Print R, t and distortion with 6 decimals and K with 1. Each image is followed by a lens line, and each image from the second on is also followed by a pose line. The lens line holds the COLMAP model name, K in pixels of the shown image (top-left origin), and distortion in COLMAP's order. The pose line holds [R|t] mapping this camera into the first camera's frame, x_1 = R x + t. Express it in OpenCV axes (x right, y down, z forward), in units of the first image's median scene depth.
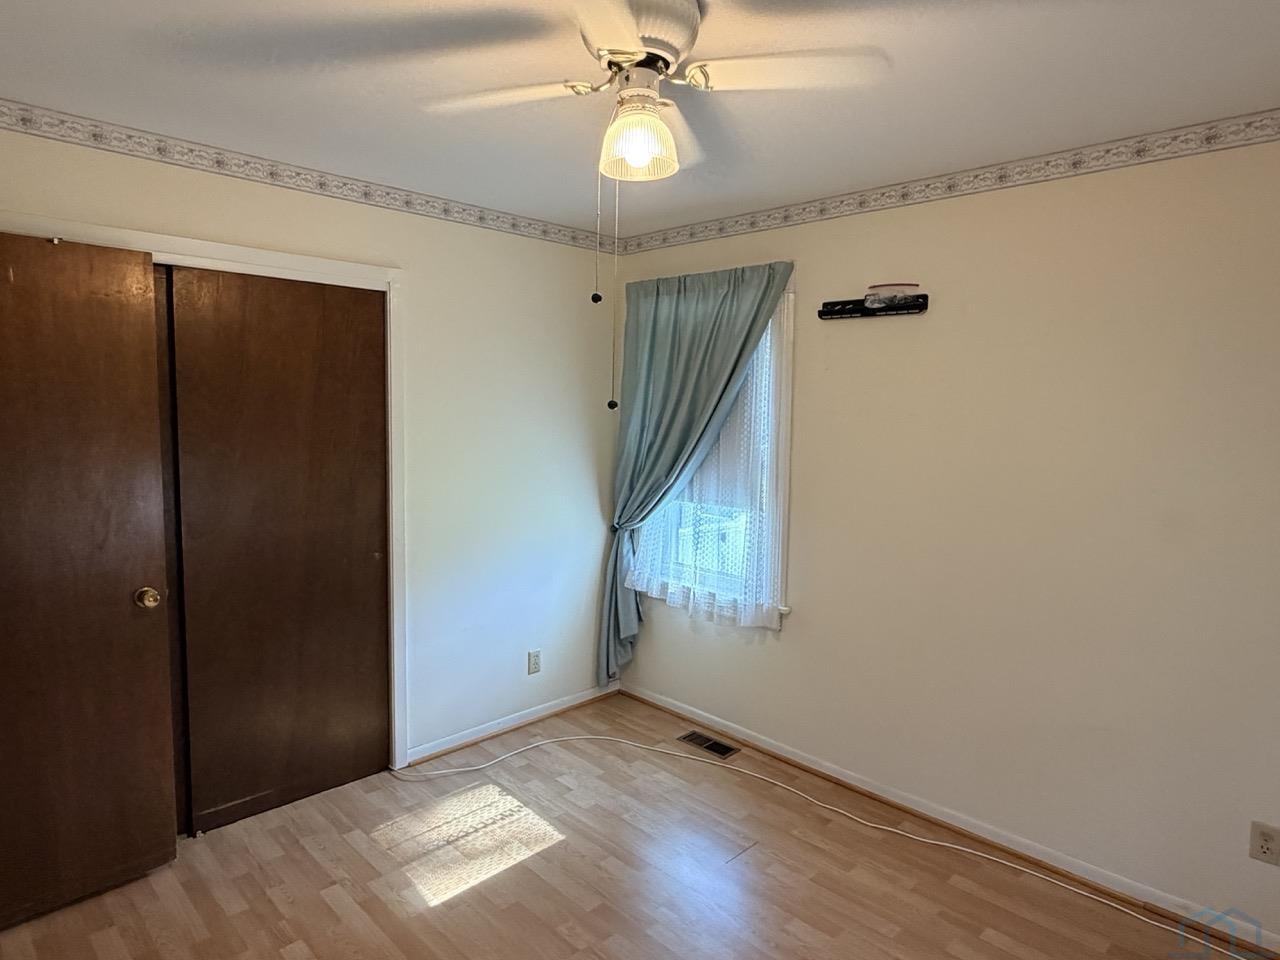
lens RADIAL K [[765.7, 0, 636.5], [0, 765.7, 471.5], [0, 0, 1]] dist [0.006848, 0.001650]
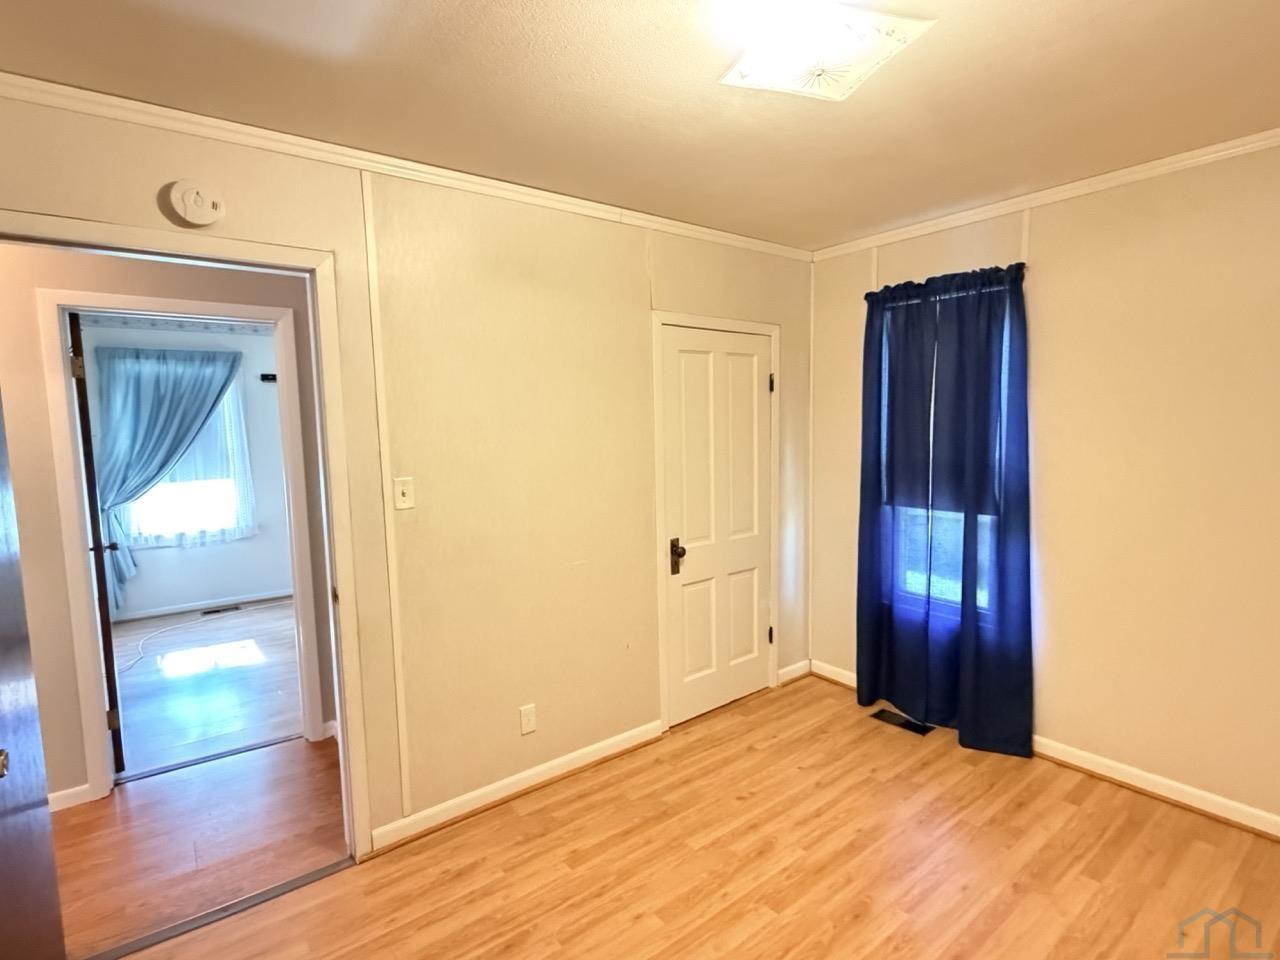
lens RADIAL K [[653.6, 0, 637.4], [0, 653.6, 473.9], [0, 0, 1]] dist [0.025806, 0.000667]
pose [[0.127903, -0.120320, 0.984461, -1.415796], [0.116178, 0.987598, 0.105609, -0.015597], [-0.984959, 0.100865, 0.140295, -0.247542]]
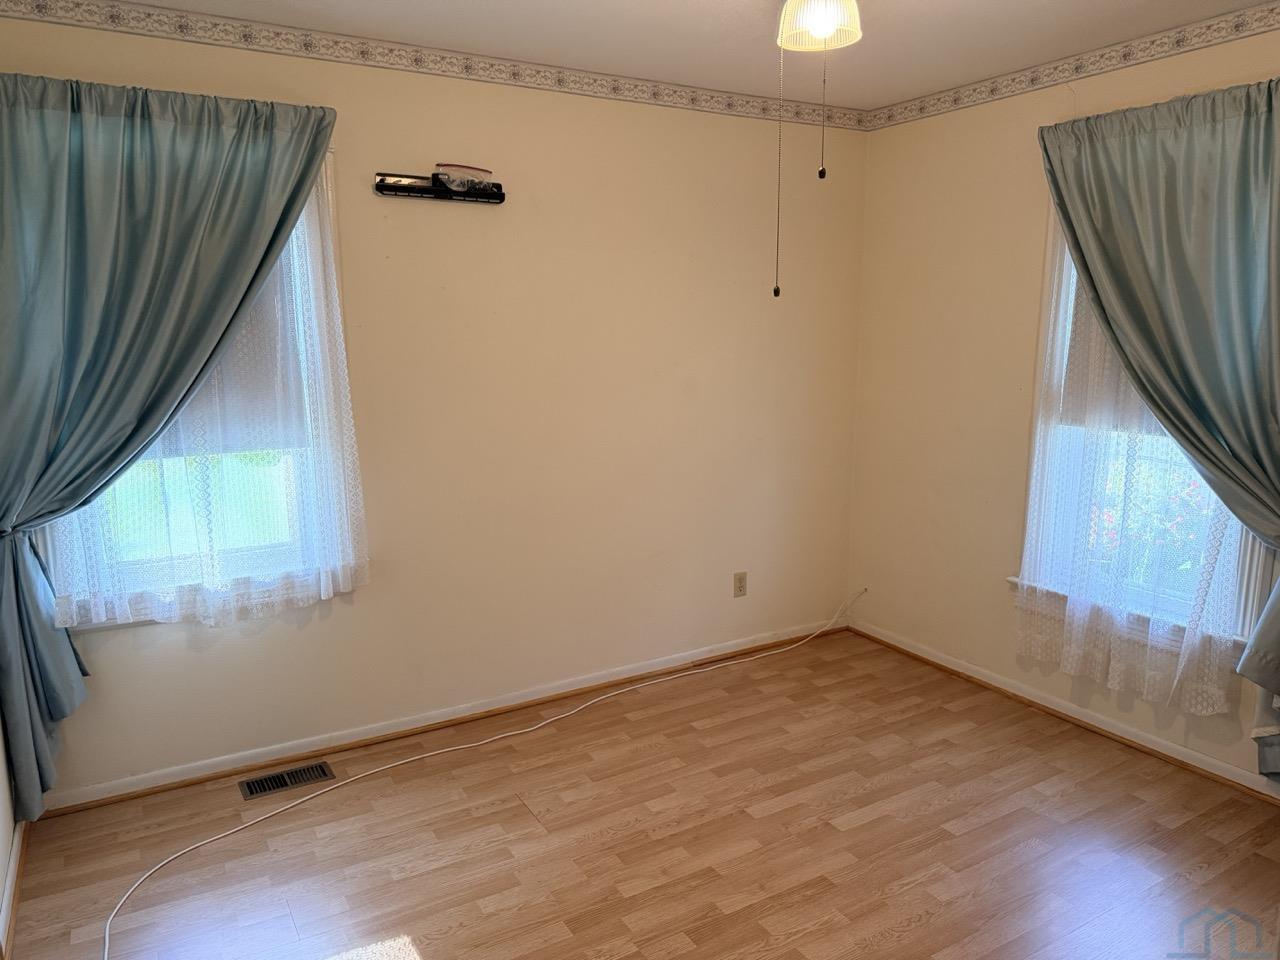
lens RADIAL K [[871.9, 0, 637.4], [0, 871.9, 473.2], [0, 0, 1]] dist [0.012073, -0.003785]
pose [[0.269001, -0.185567, 0.945094, -0.598643], [0.101219, 0.981277, 0.163862, -0.032414], [-0.957806, 0.051582, 0.282748, 0.479499]]
